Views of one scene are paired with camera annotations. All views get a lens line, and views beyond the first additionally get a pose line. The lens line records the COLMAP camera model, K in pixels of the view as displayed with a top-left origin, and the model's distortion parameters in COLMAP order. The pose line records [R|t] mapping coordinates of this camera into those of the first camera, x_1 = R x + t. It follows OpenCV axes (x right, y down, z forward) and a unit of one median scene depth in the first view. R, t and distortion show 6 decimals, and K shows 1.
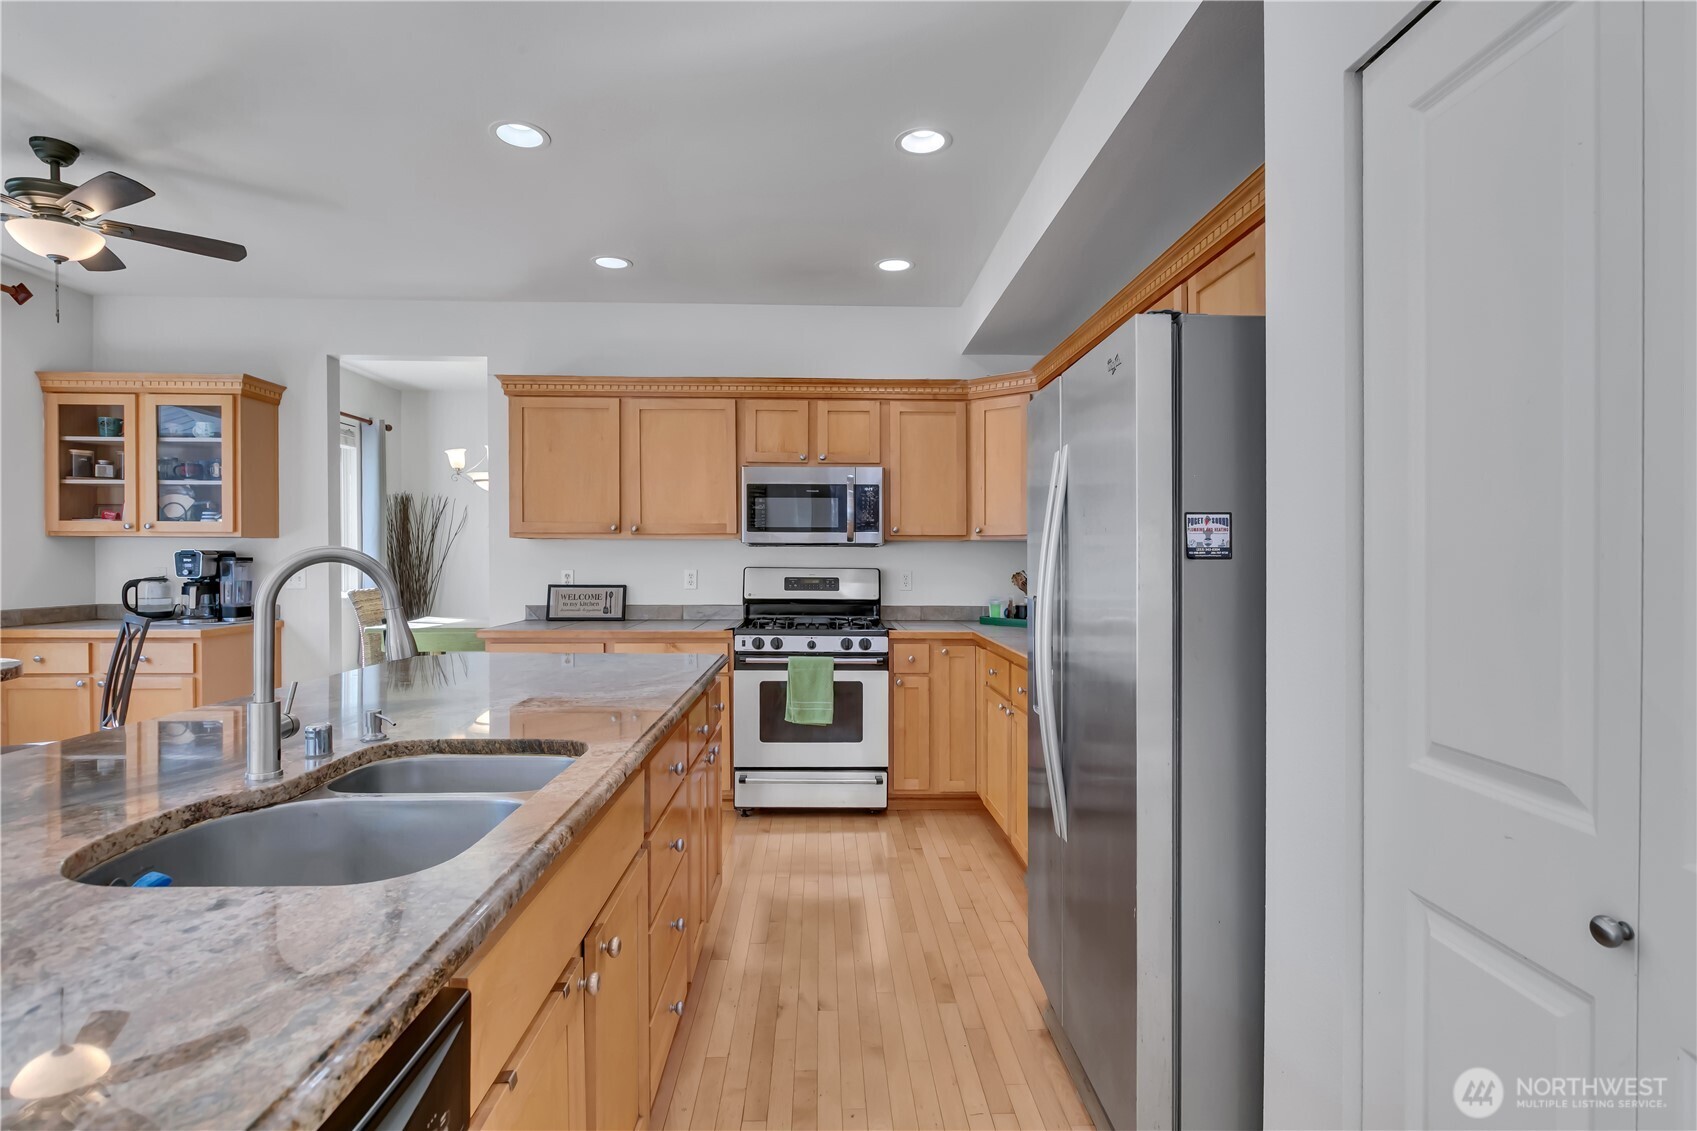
lens RADIAL K [[865.2, 0, 843.7], [0, 865.2, 565.2], [0, 0, 1]] dist [-0.000218, 0.000101]
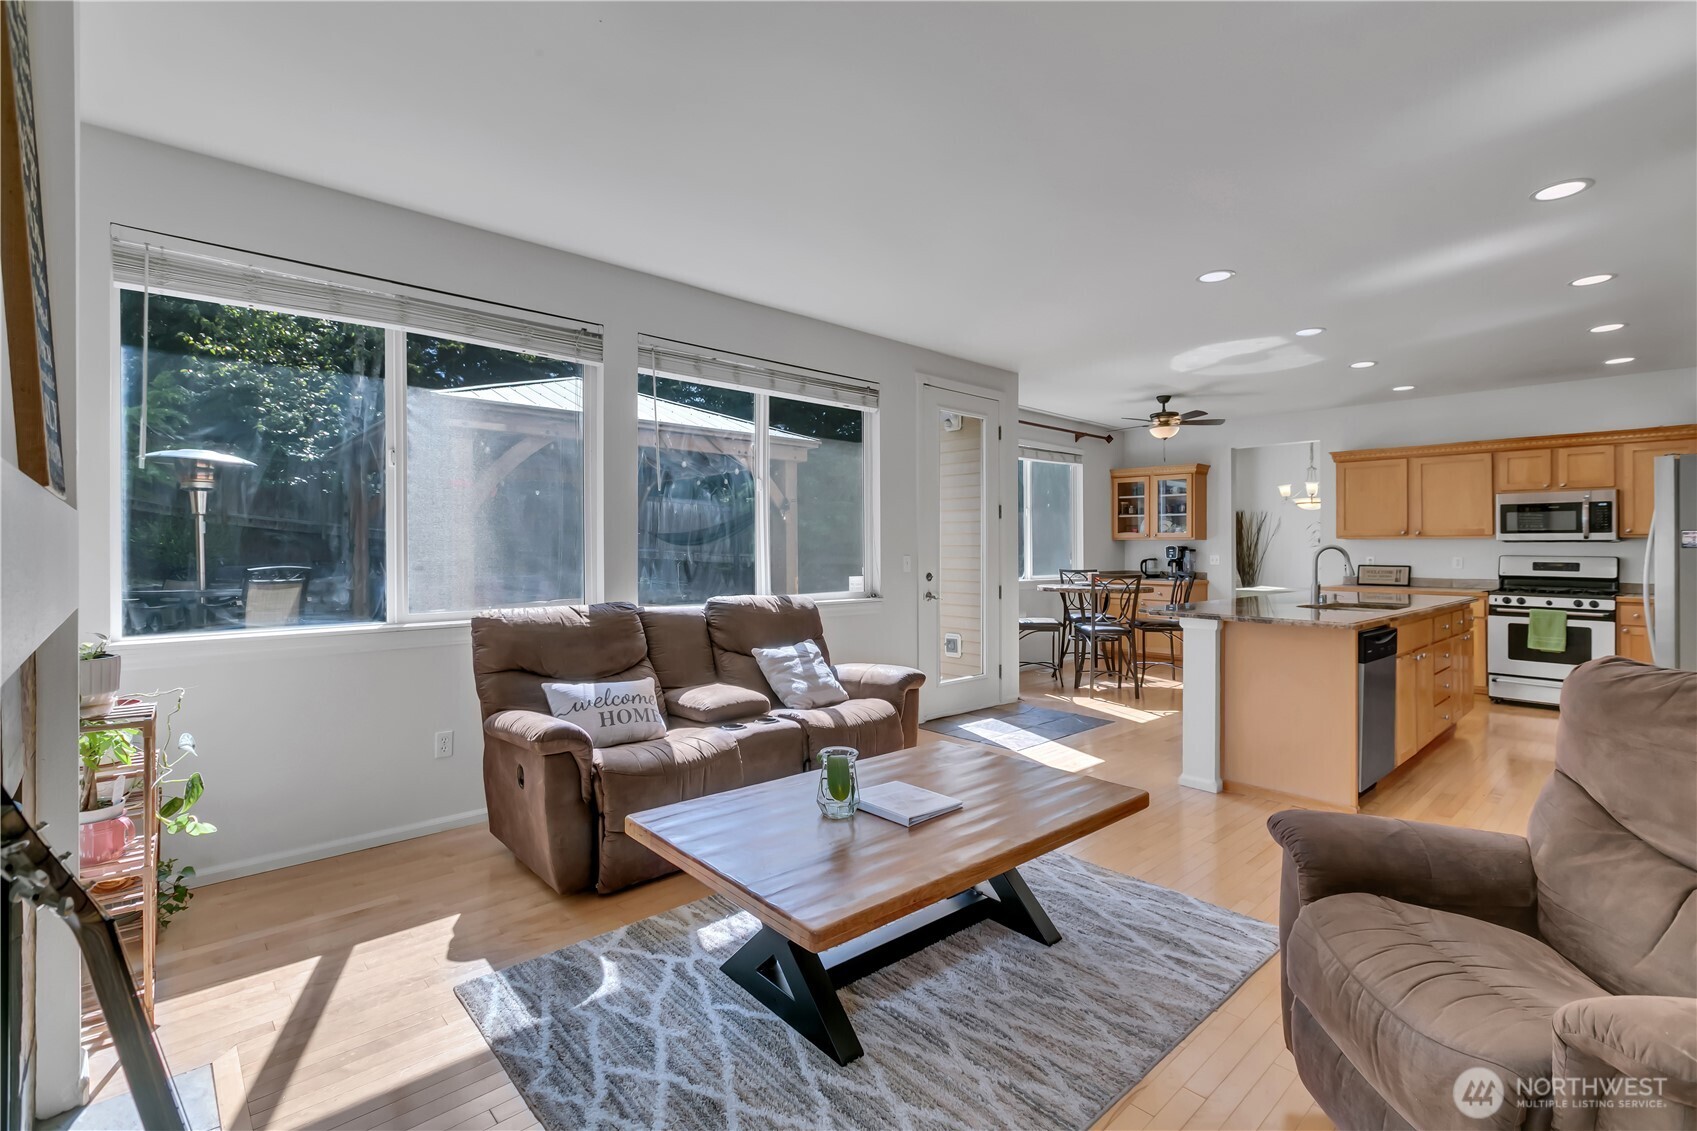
lens RADIAL K [[769.1, 0, 866.5], [0, 769.1, 547.5], [0, 0, 1]] dist [-0.001109, -0.000392]
pose [[0.665672, -0.002107, -0.746242, 0.173730], [-0.007729, 0.999923, -0.009718, 0.010901], [0.746205, 0.012237, 0.665604, -0.855814]]
